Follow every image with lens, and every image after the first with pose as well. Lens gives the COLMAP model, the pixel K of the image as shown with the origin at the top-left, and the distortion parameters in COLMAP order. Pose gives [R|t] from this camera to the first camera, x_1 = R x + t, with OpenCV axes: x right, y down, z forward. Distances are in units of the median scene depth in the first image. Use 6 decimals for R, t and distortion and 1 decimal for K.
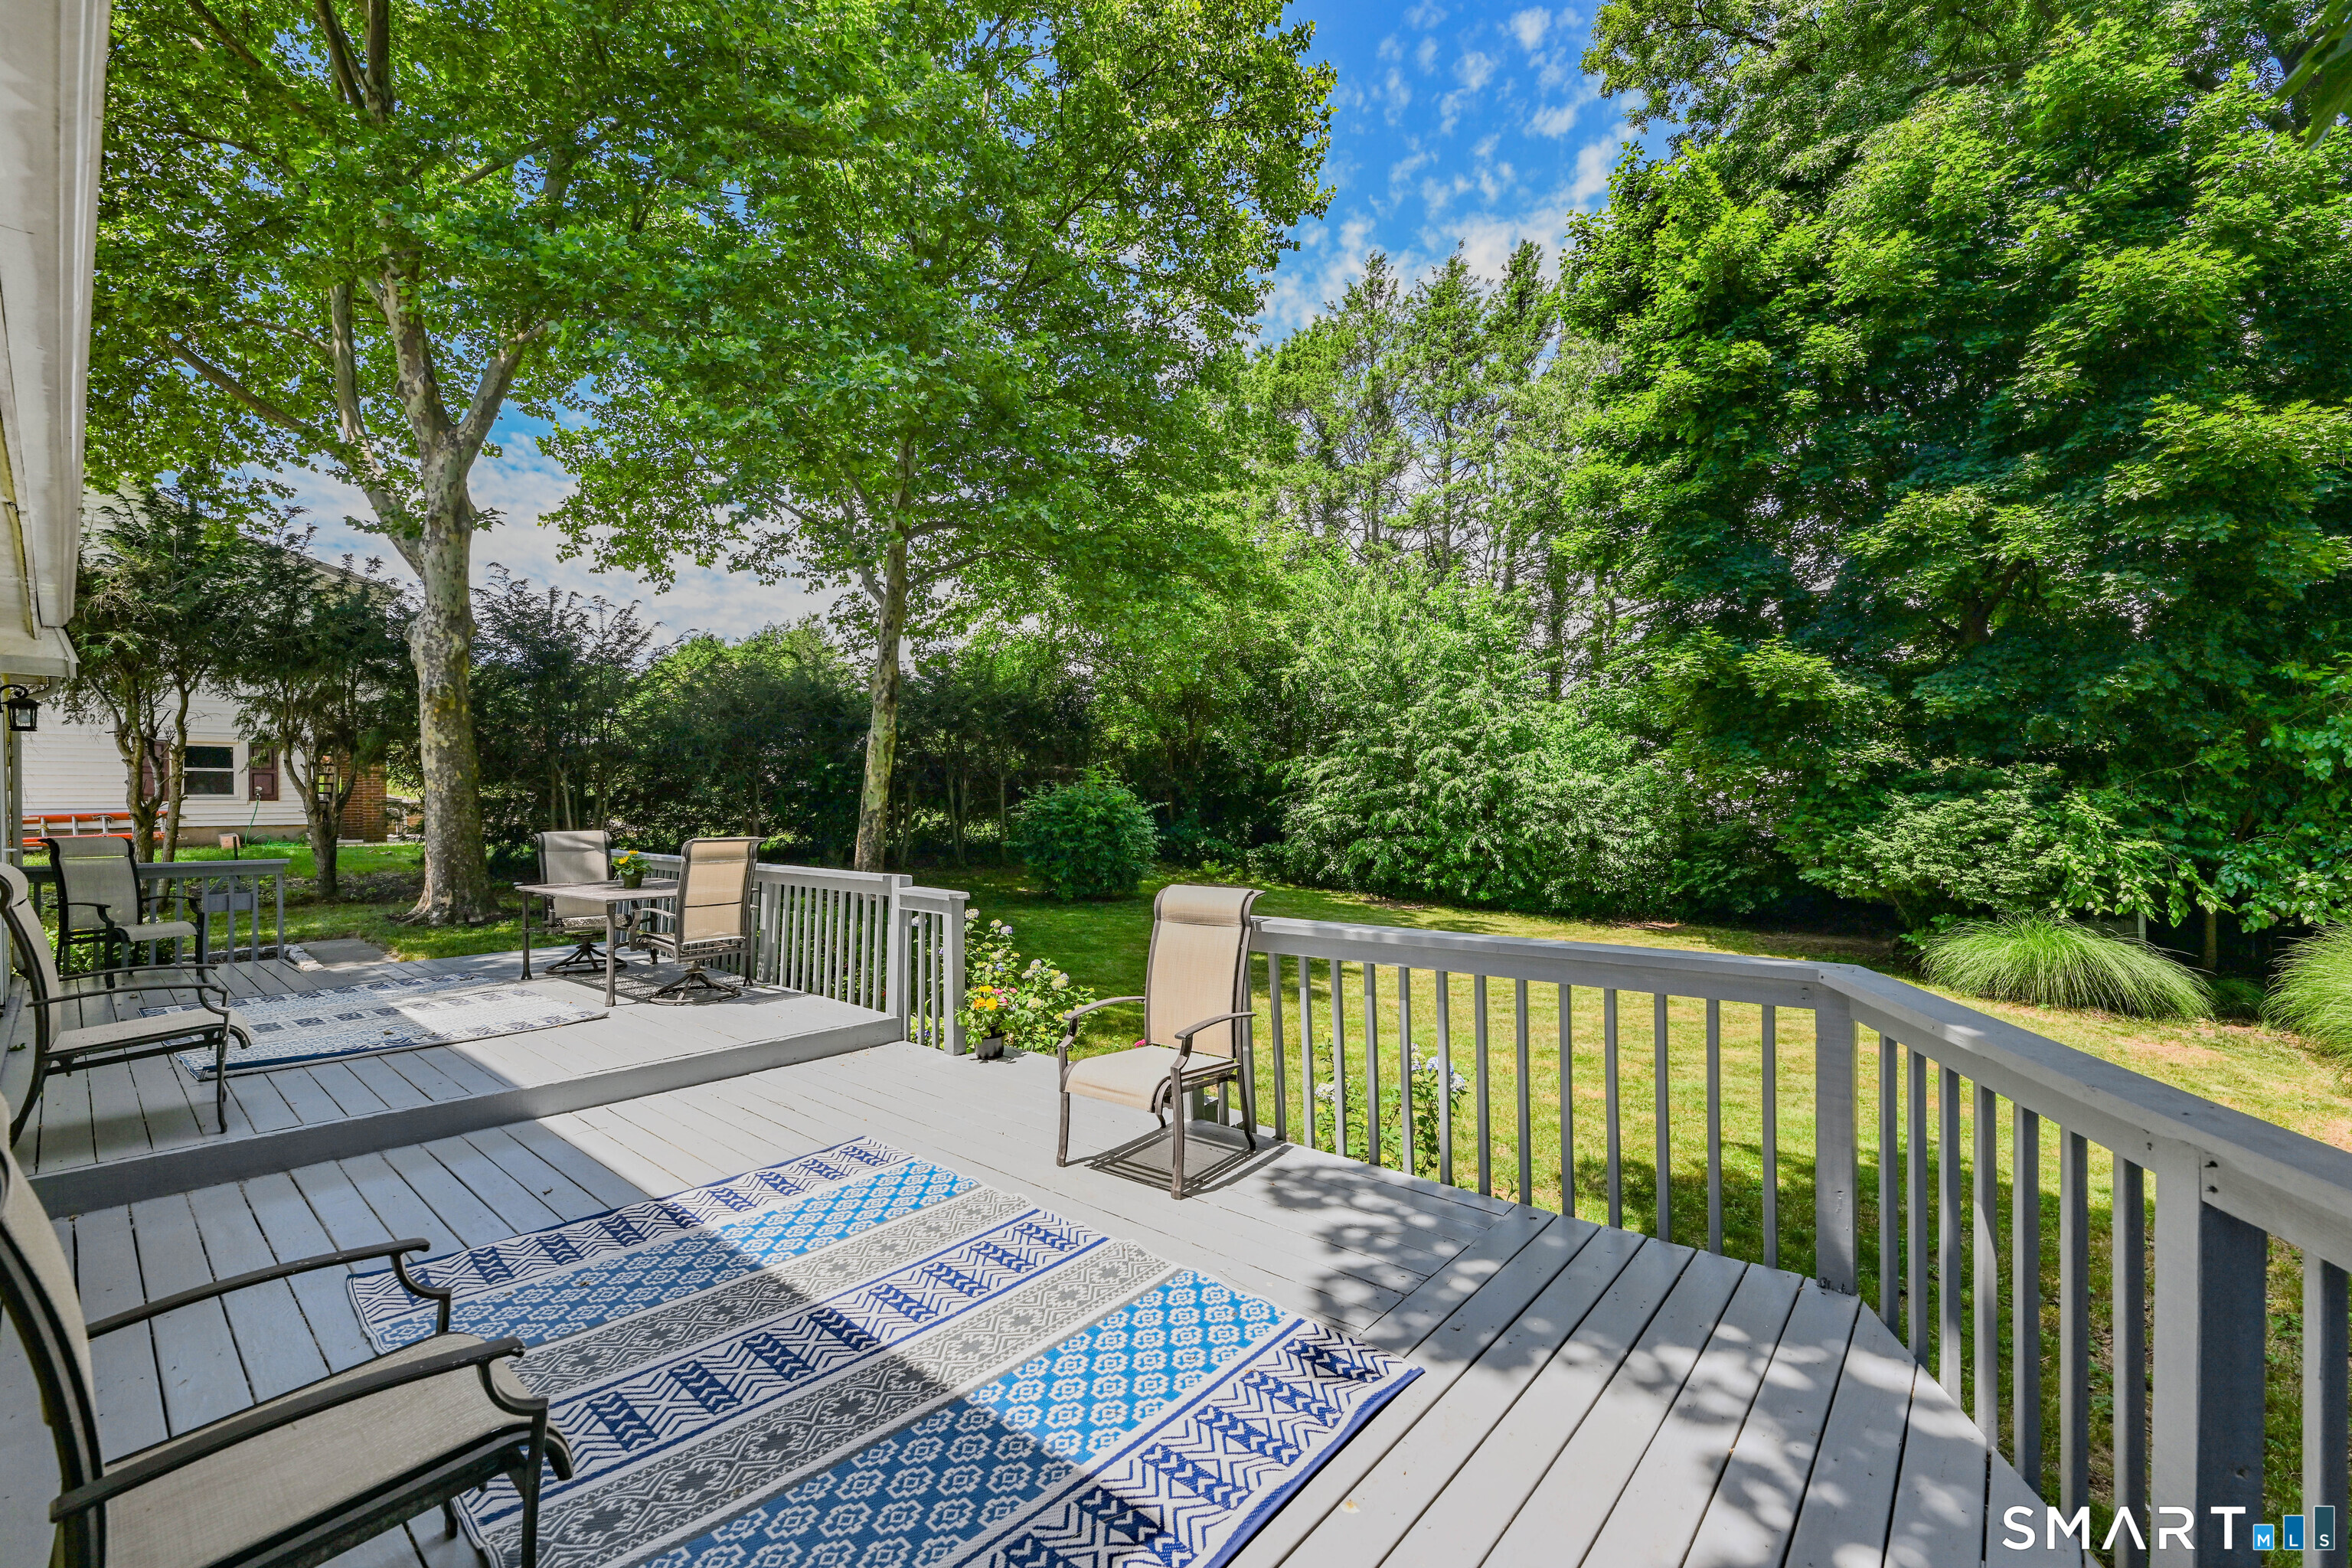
lens RADIAL K [[976.5, 0, 1172.0], [0, 976.5, 785.6], [0, 0, 1]] dist [0.002719, 0.000365]
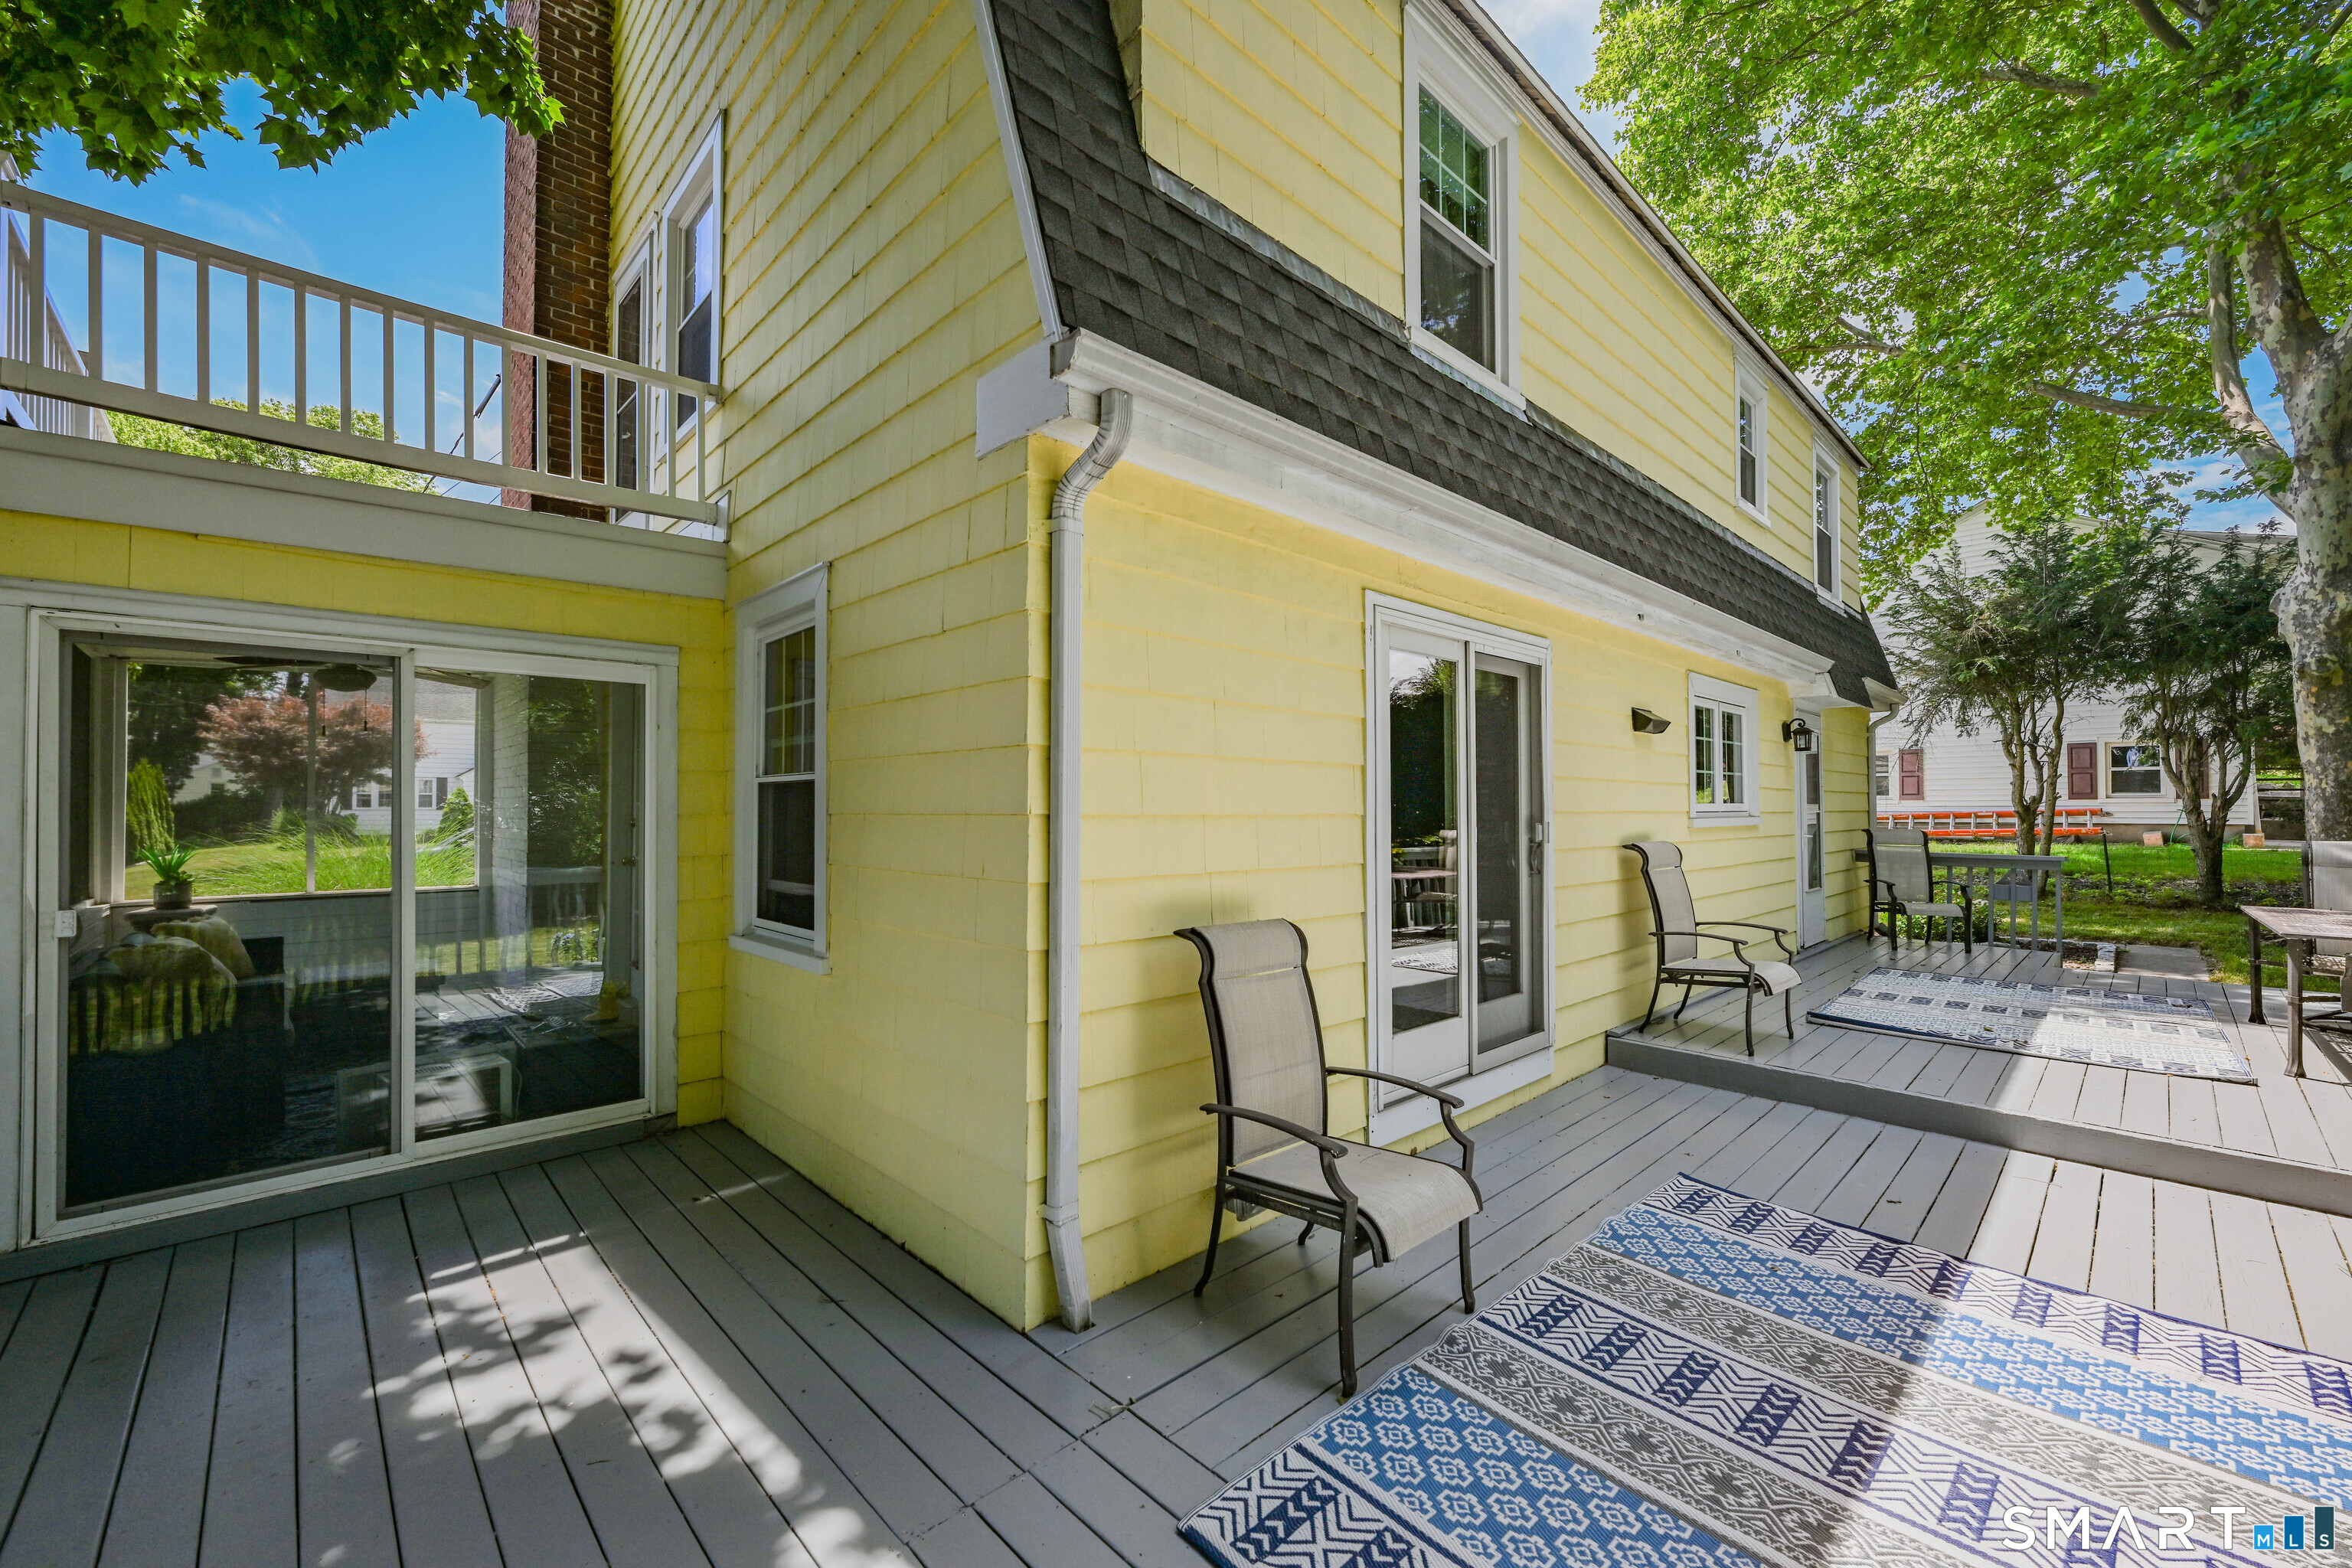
lens RADIAL K [[934.5, 0, 1180.8], [0, 934.5, 786.0], [0, 0, 1]] dist [-0.000895, -0.000455]
pose [[-0.090035, -0.015531, -0.995817, 0.119898], [0.018074, 0.999688, -0.017226, 0.000584], [0.995775, -0.019549, -0.089726, 0.124523]]
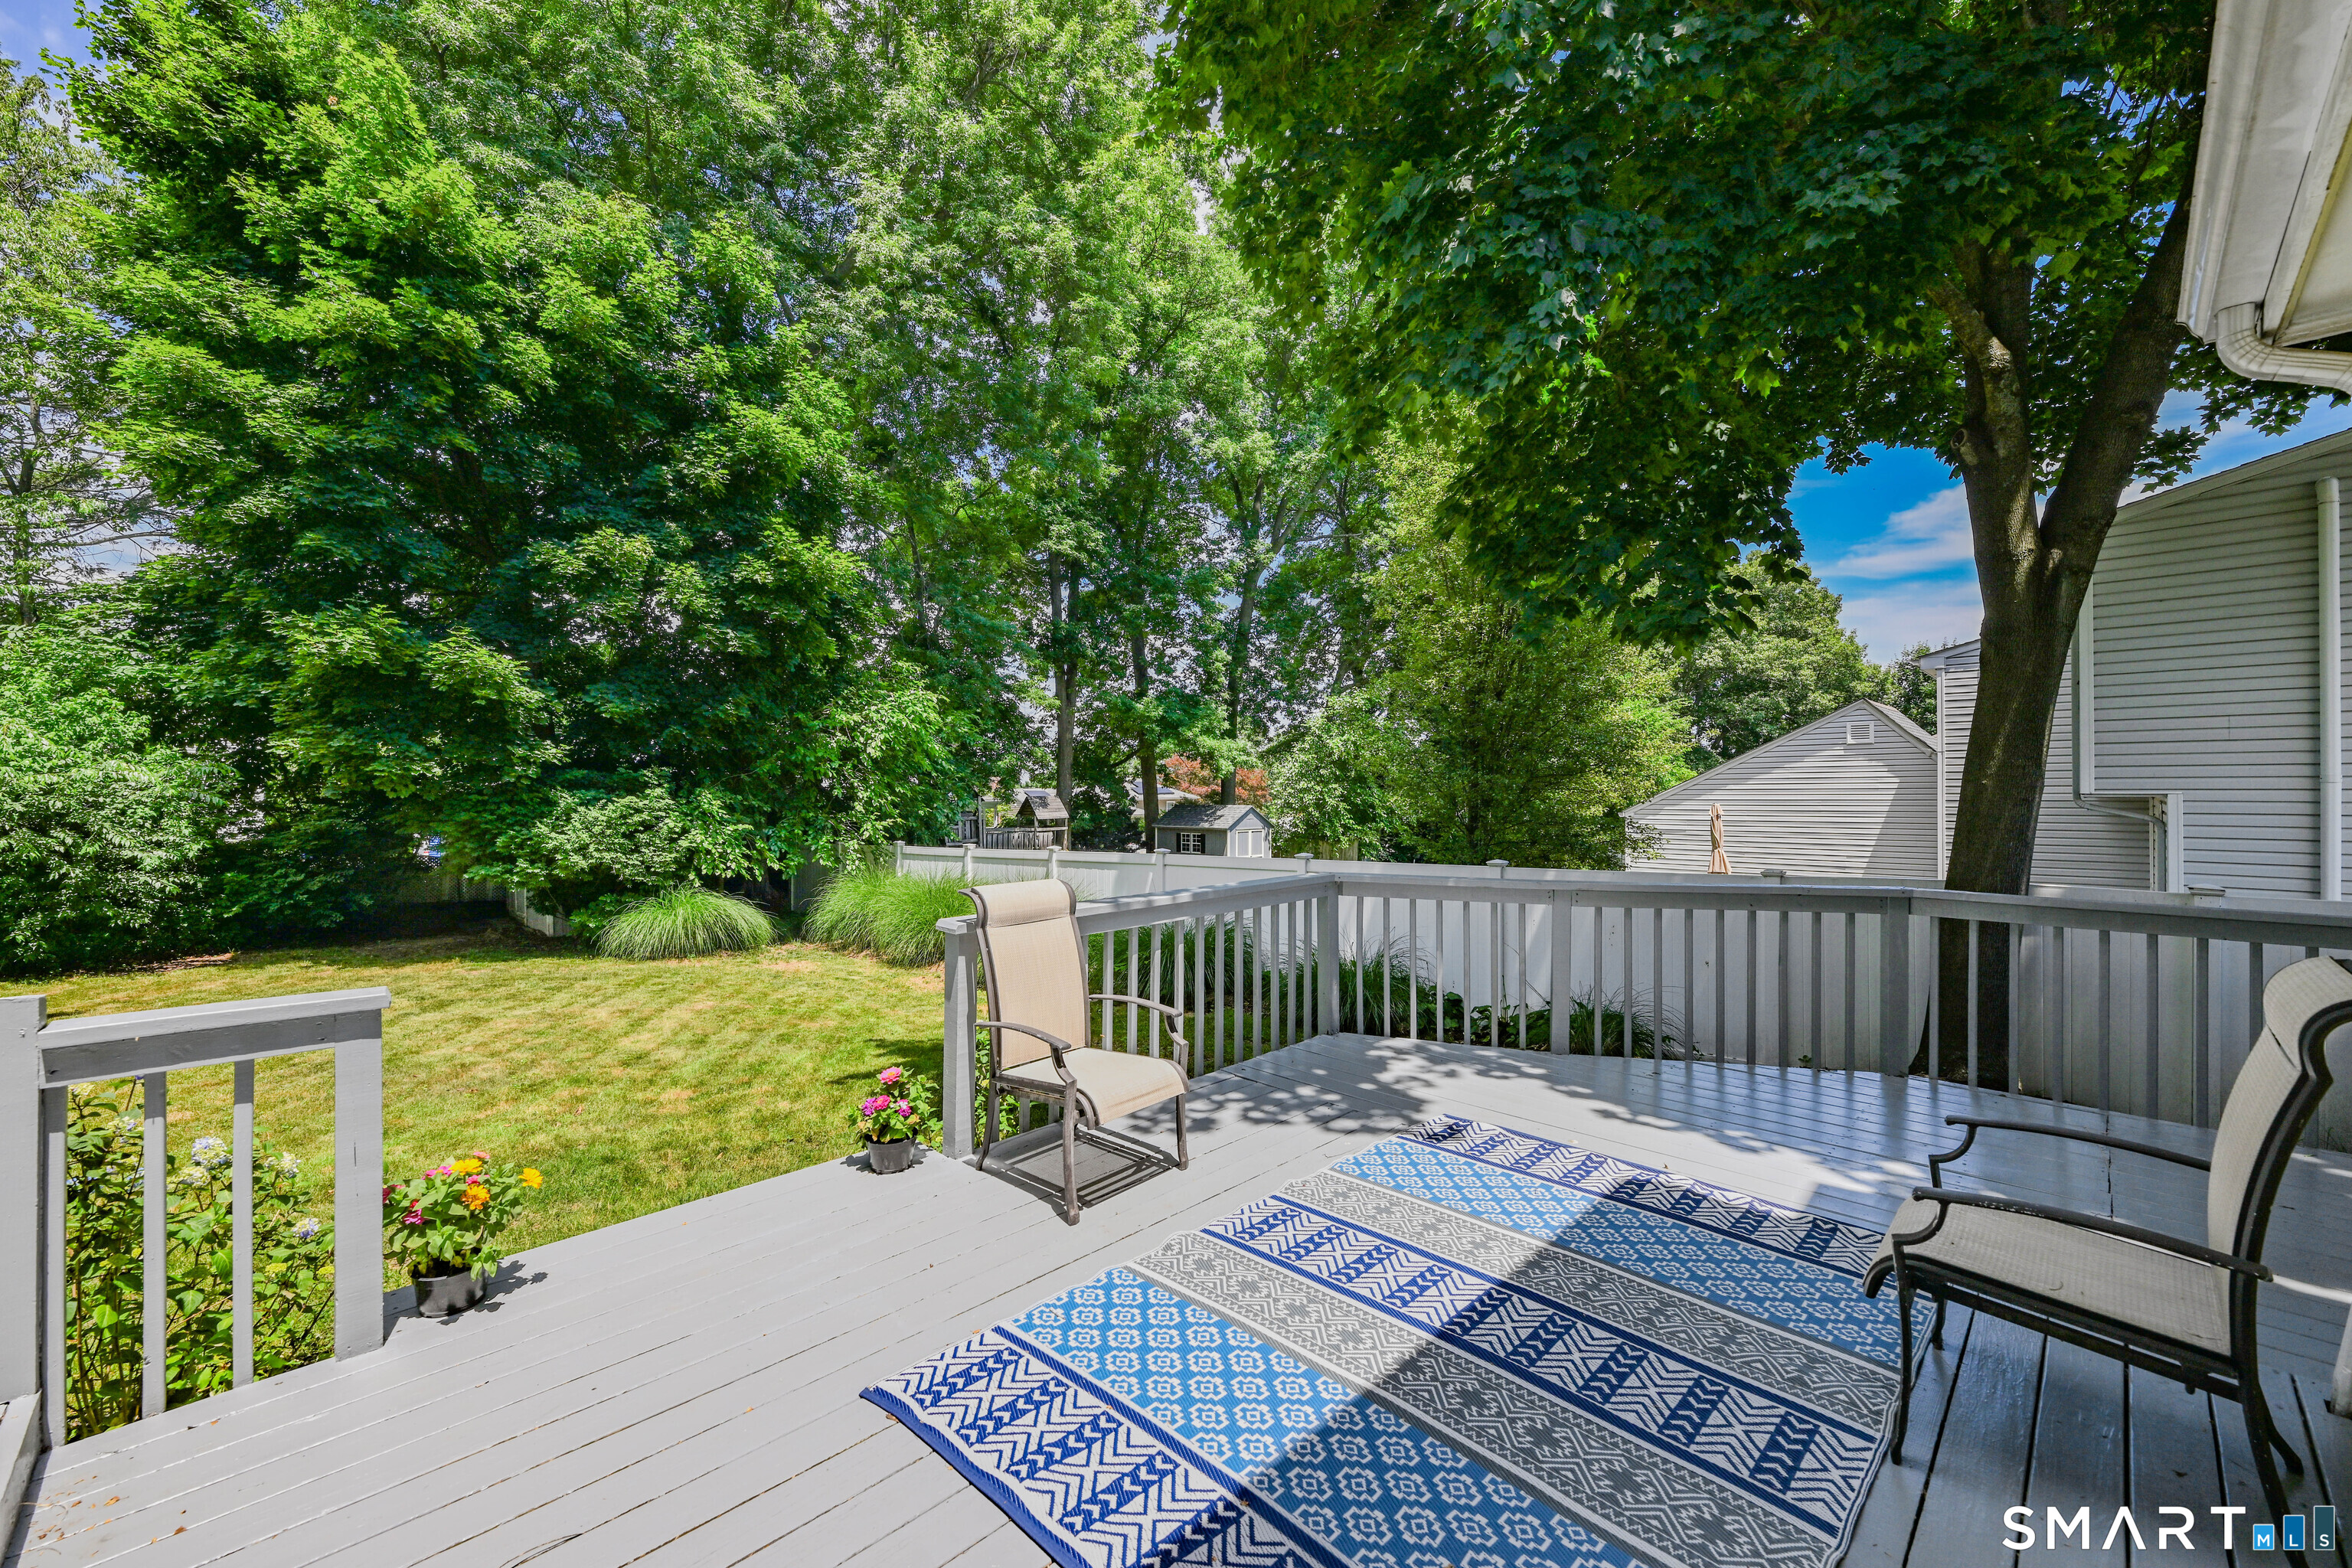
lens RADIAL K [[934.5, 0, 1167.8], [0, 934.5, 786.6], [0, 0, 1]] dist [-0.000895, -0.000455]
pose [[0.073915, 0.007971, 0.997233, -0.316957], [-0.007118, 0.999947, -0.007465, 0.007237], [-0.997239, -0.006546, 0.073968, 0.301058]]
